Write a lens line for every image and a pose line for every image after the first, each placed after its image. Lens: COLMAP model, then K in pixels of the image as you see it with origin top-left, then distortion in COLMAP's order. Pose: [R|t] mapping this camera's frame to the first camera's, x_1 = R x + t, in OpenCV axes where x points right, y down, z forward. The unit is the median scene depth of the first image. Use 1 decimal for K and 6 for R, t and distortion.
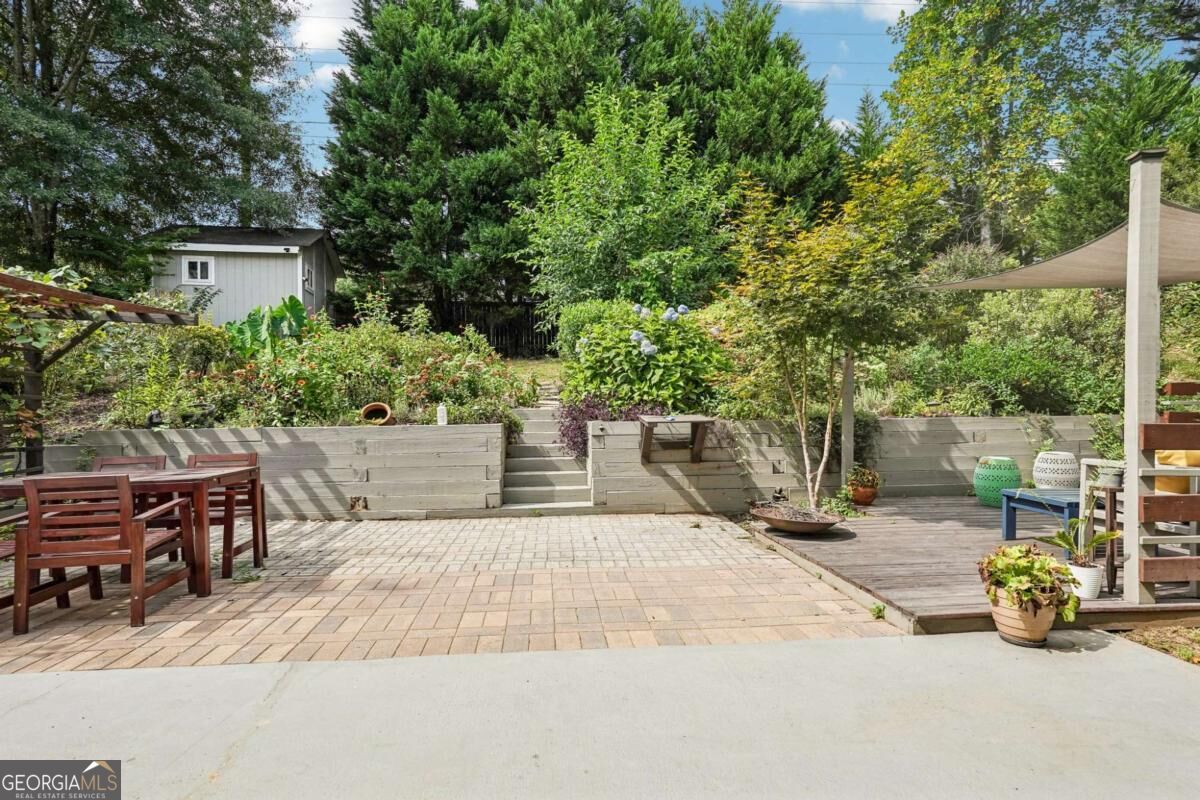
lens RADIAL K [[632.4, 0, 598.9], [0, 632.4, 403.4], [0, 0, 1]] dist [-0.003904, 0.003066]
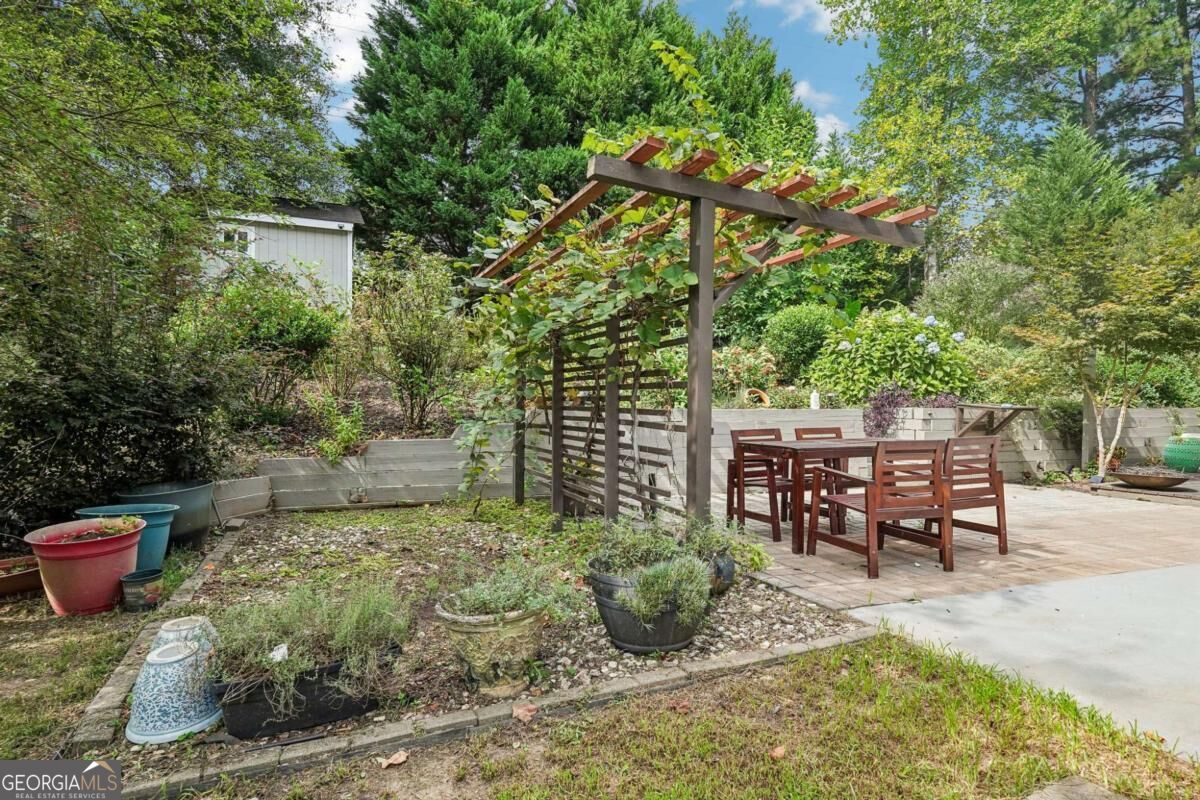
lens RADIAL K [[632.4, 0, 601.6], [0, 632.4, 411.2], [0, 0, 1]] dist [-0.003904, 0.003066]
pose [[0.966237, 0.010991, 0.257421, -0.906910], [-0.015192, 0.999782, 0.014334, 0.026875], [-0.257207, -0.017761, 0.966193, -0.013564]]
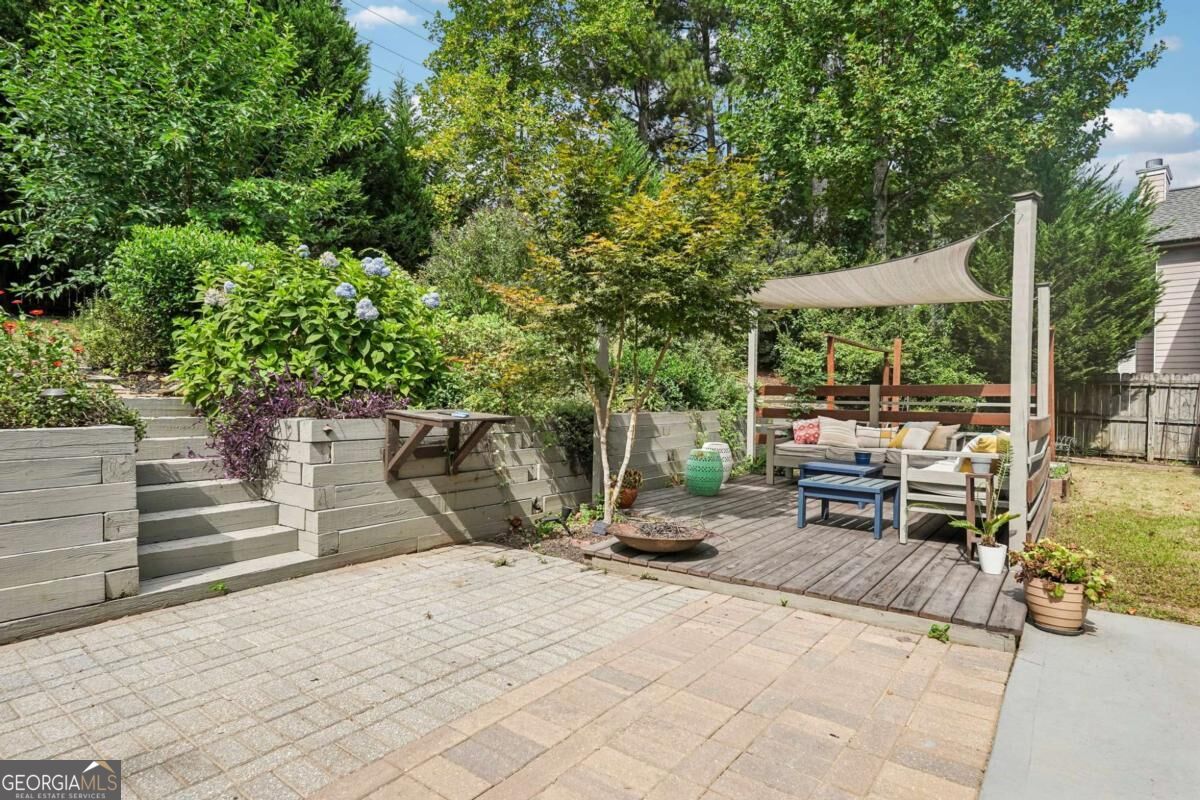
lens RADIAL K [[632.4, 0, 599.9], [0, 632.4, 397.7], [0, 0, 1]] dist [-0.003904, 0.003066]
pose [[0.674071, 0.017490, 0.738460, -0.270072], [-0.018244, 0.999809, -0.007026, 0.006823], [-0.738441, -0.008737, 0.674261, 0.379468]]
